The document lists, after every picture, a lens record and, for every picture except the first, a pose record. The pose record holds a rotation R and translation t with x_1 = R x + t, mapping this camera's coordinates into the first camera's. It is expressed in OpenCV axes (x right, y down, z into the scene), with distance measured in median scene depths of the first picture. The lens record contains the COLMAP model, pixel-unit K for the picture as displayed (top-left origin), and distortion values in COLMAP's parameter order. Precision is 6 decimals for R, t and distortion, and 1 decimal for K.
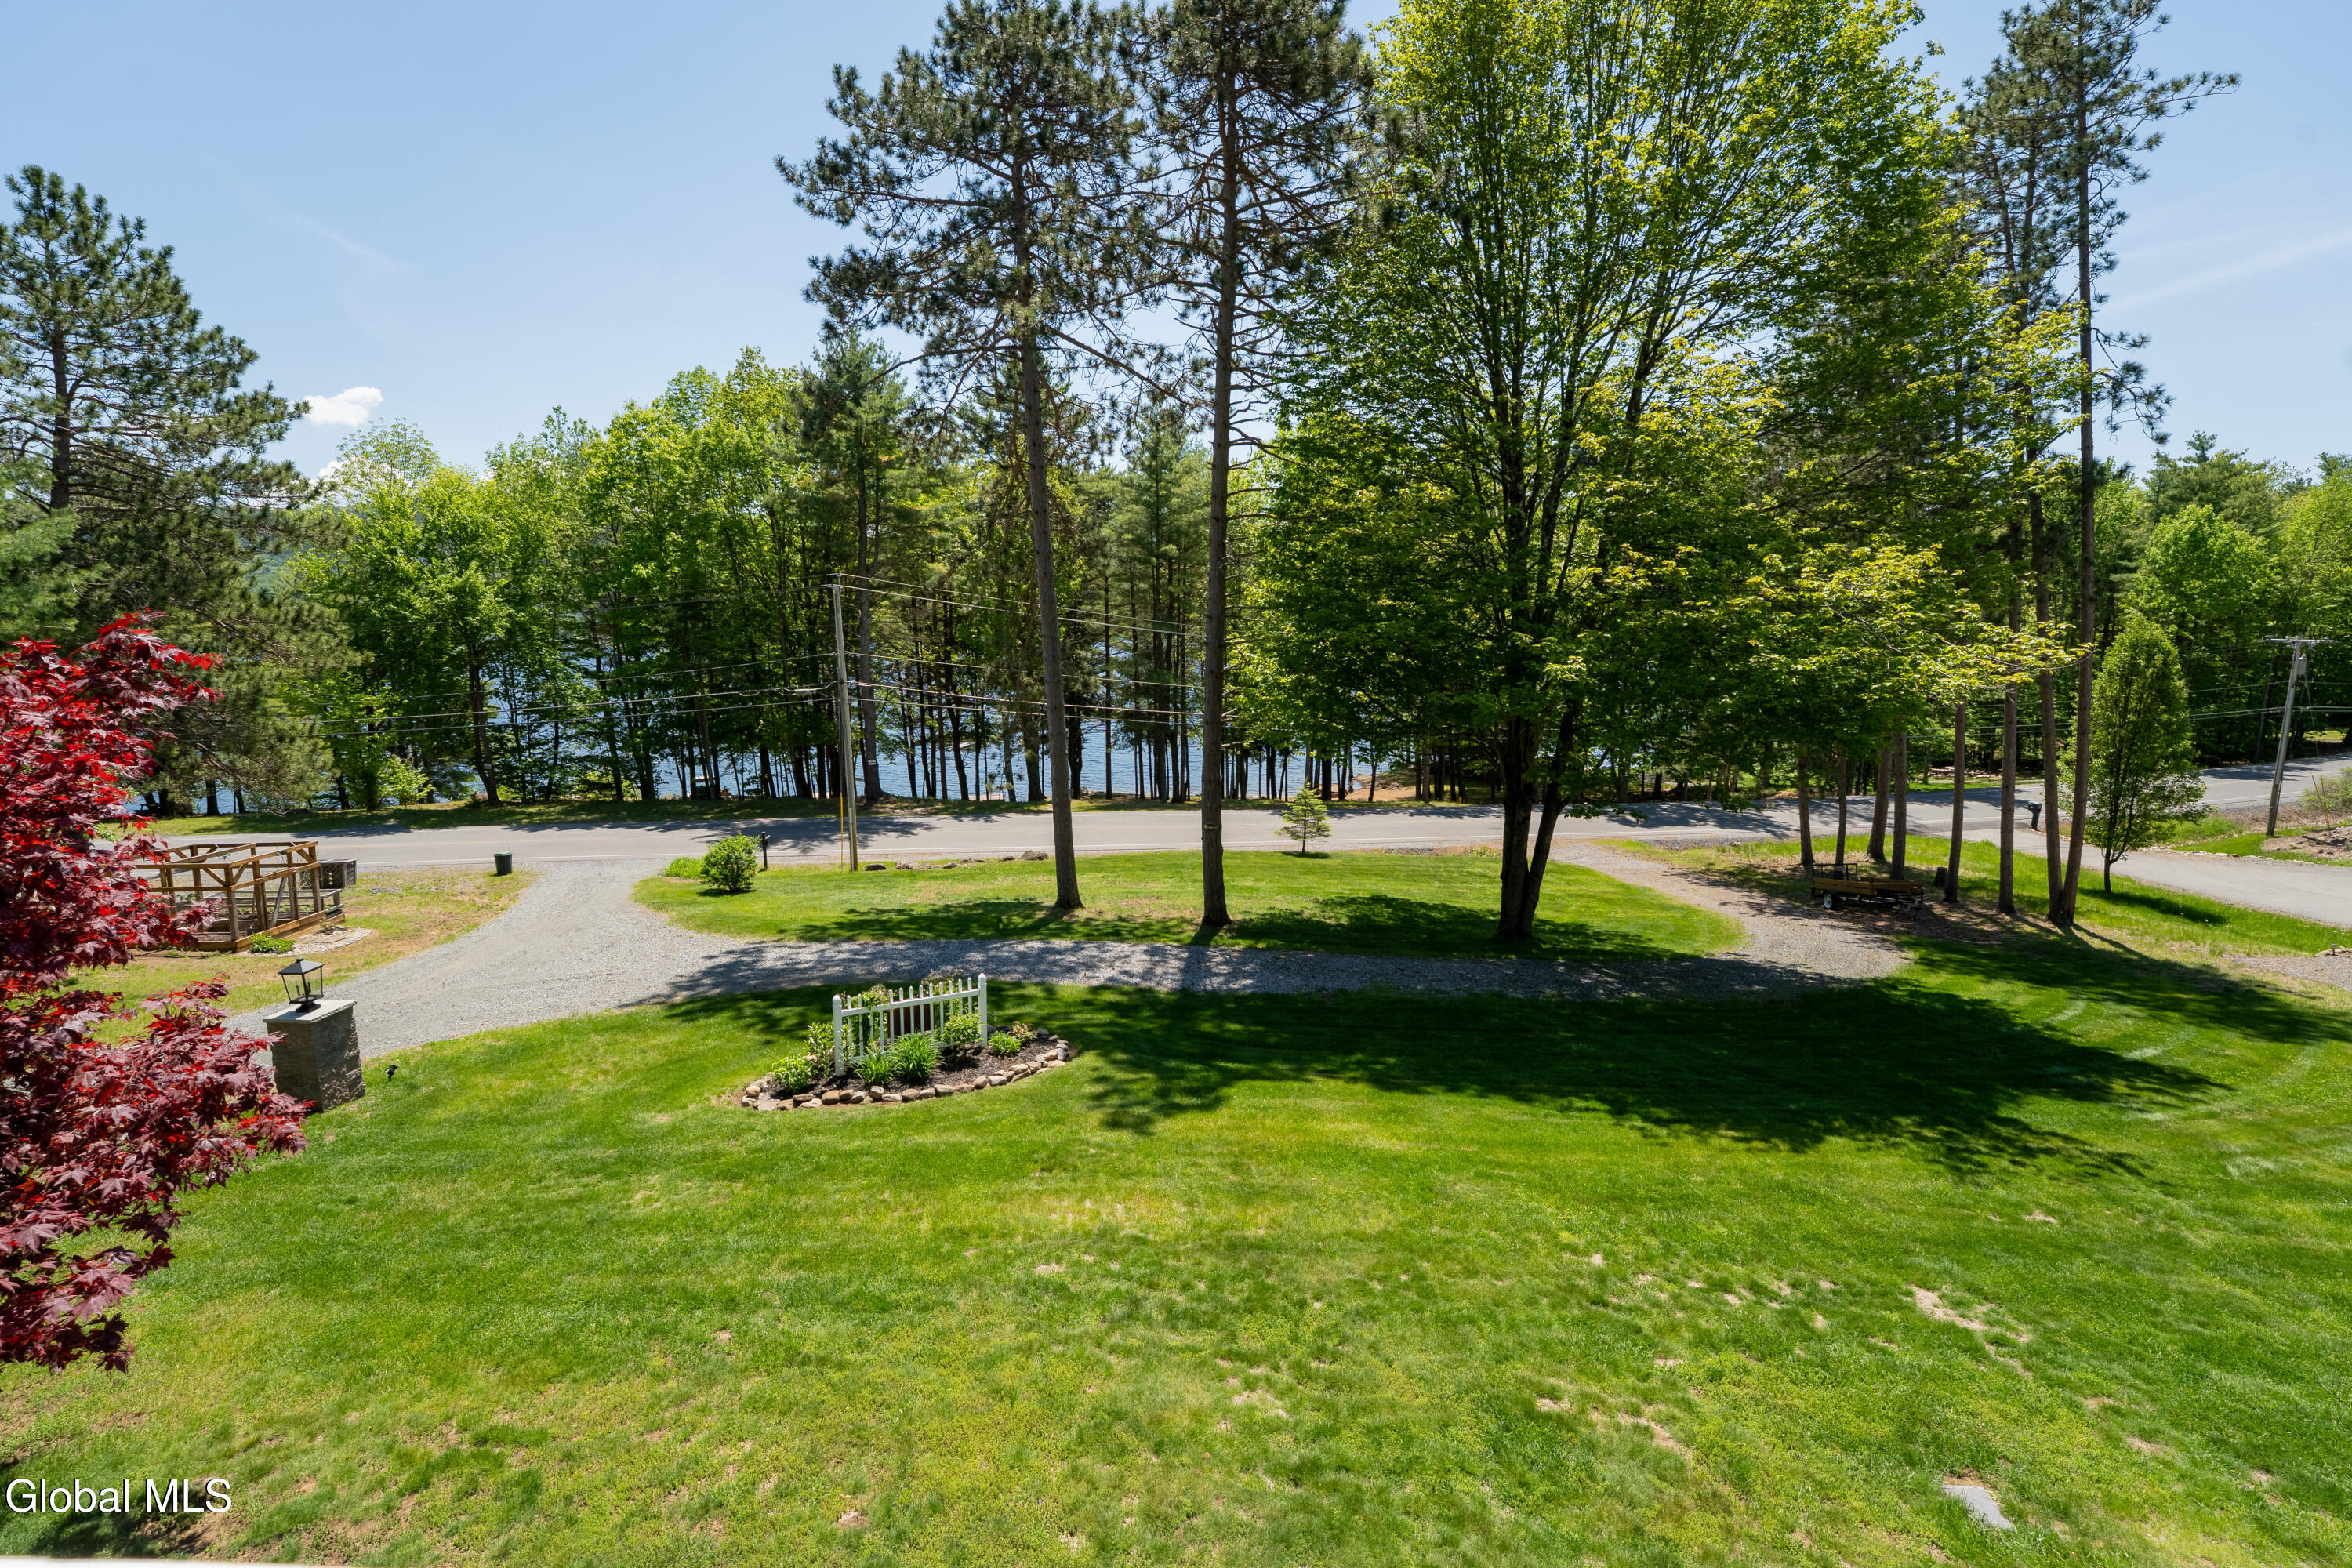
lens RADIAL K [[1007.6, 0, 1169.2], [0, 1007.6, 783.1], [0, 0, 1]] dist [-0.022861, 0.003792]
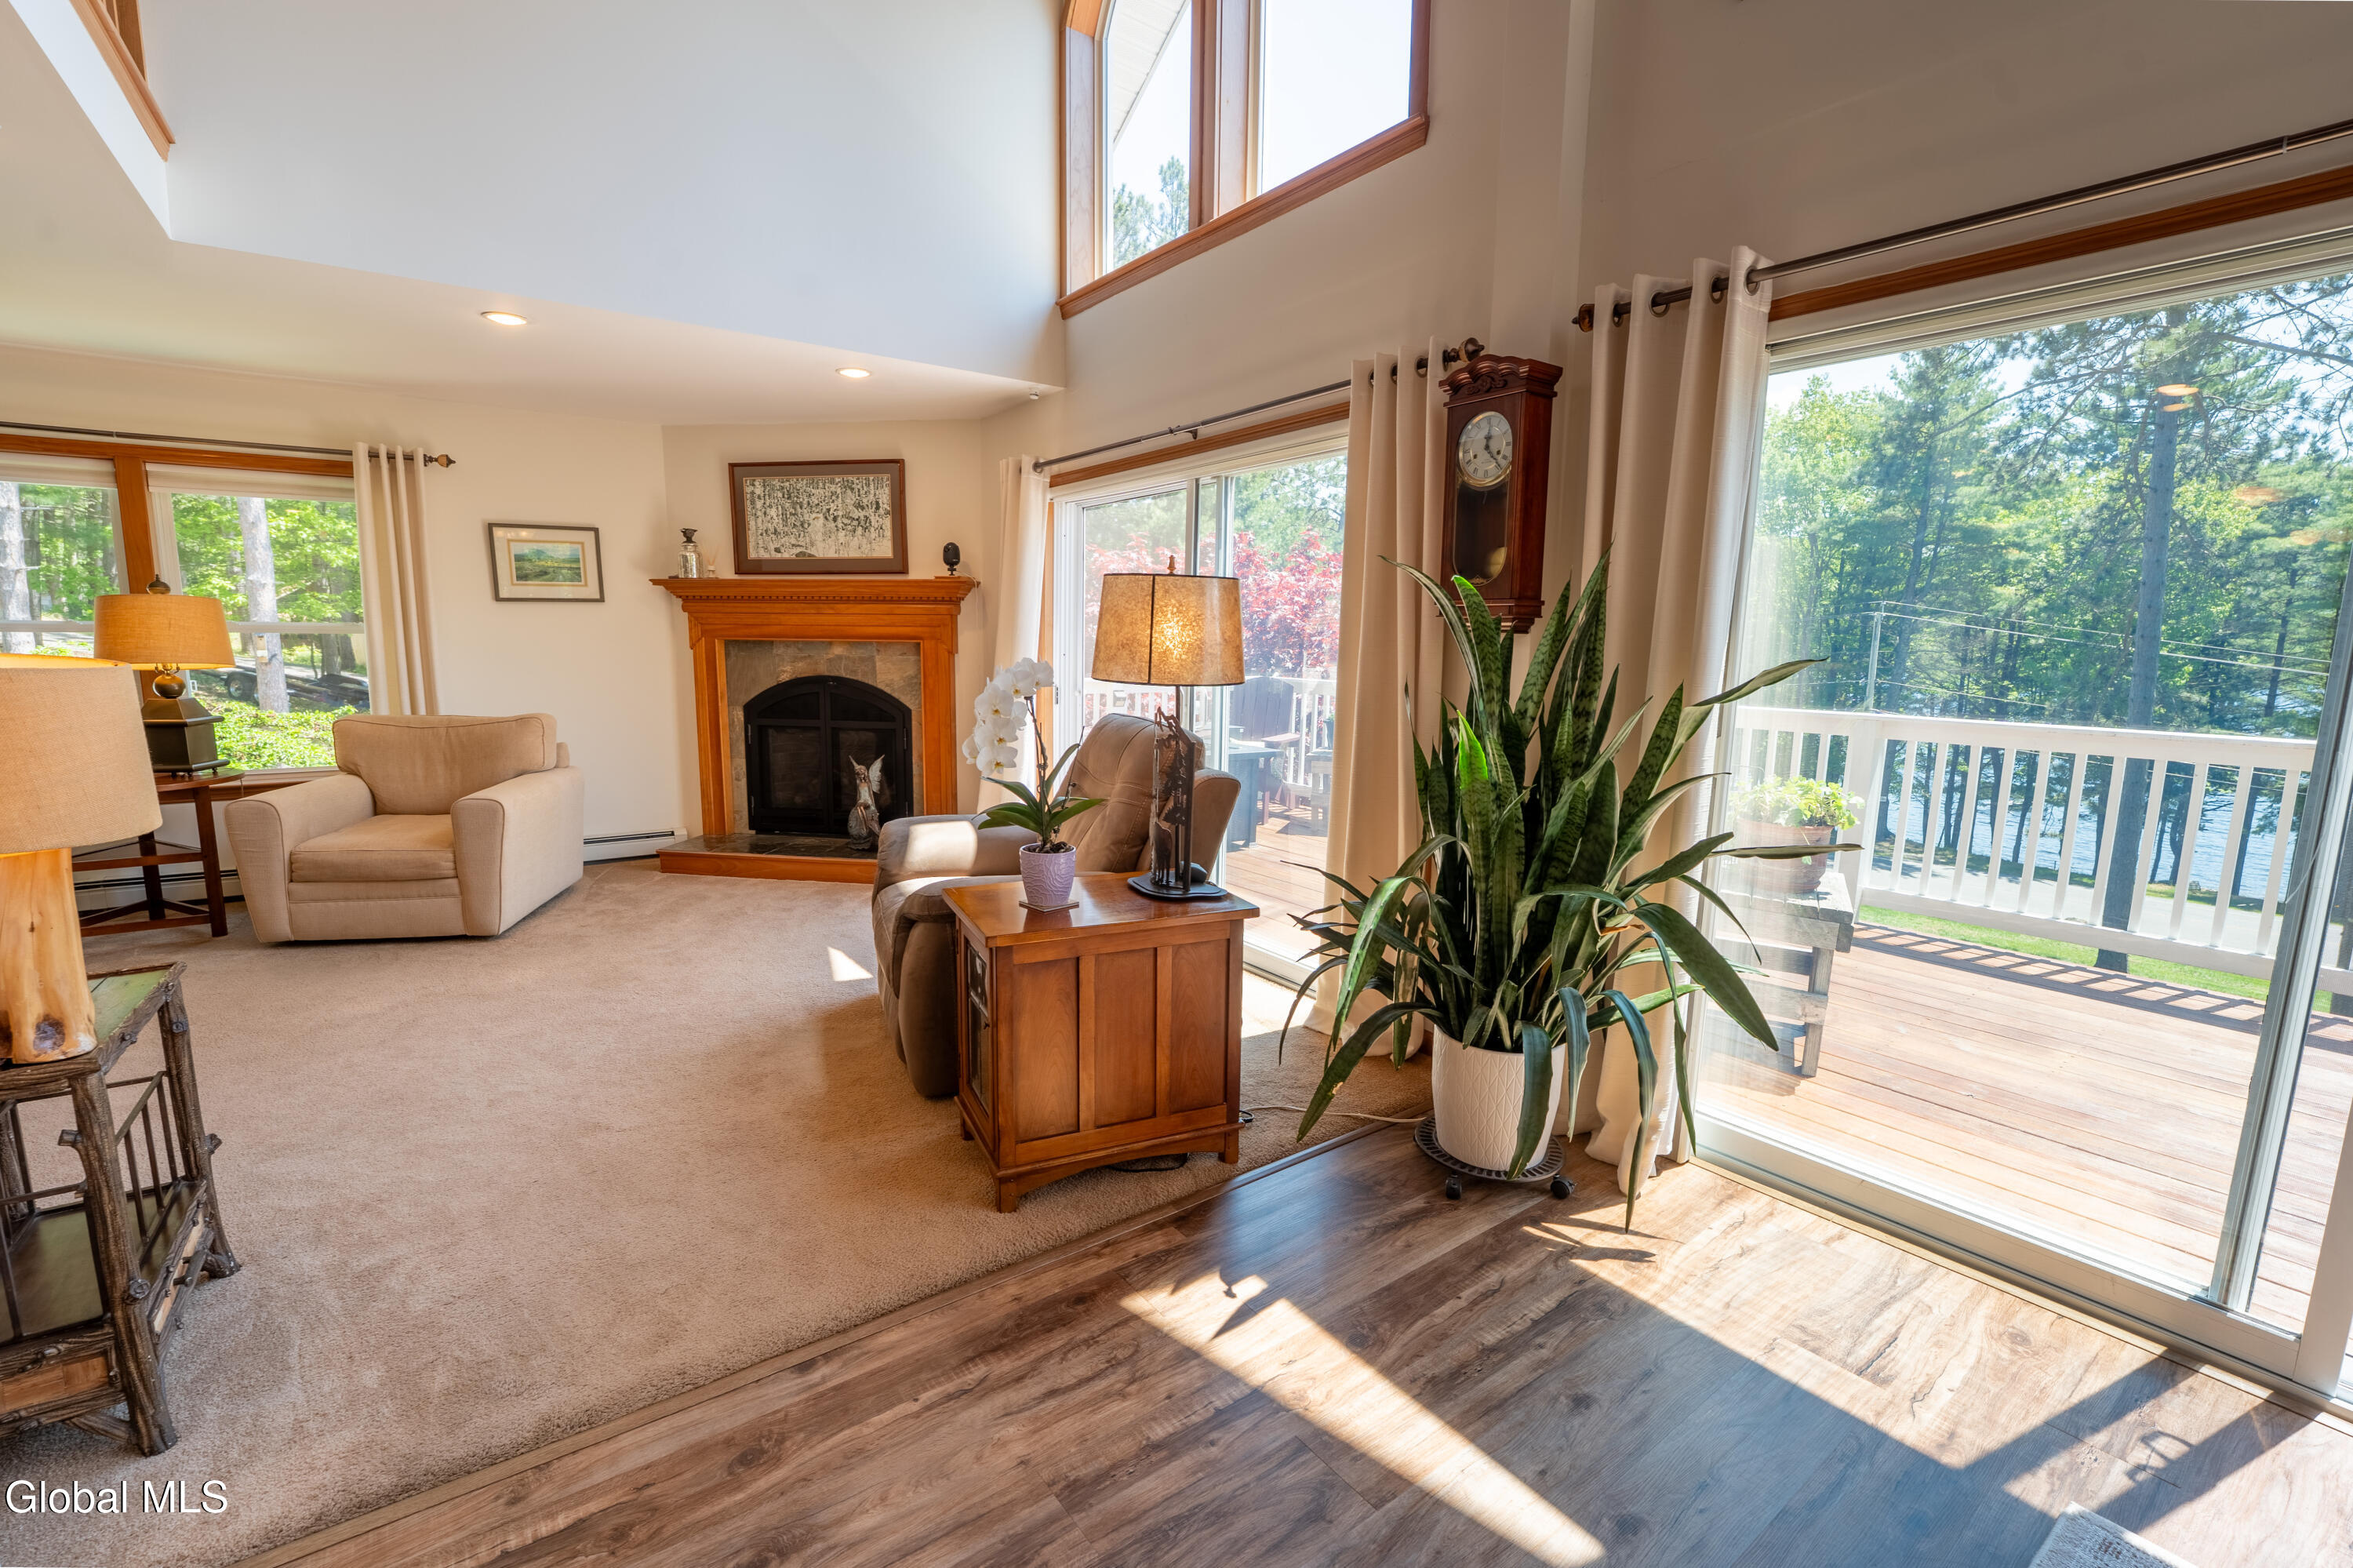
lens RADIAL K [[1008.0, 0, 1174.1], [0, 1008.0, 792.4], [0, 0, 1]] dist [-0.022861, 0.003792]
pose [[0.612323, 0.144416, -0.777306, 0.025914], [-0.151971, 0.986341, 0.063537, 0.015926], [0.775864, 0.079222, 0.625906, -0.106440]]
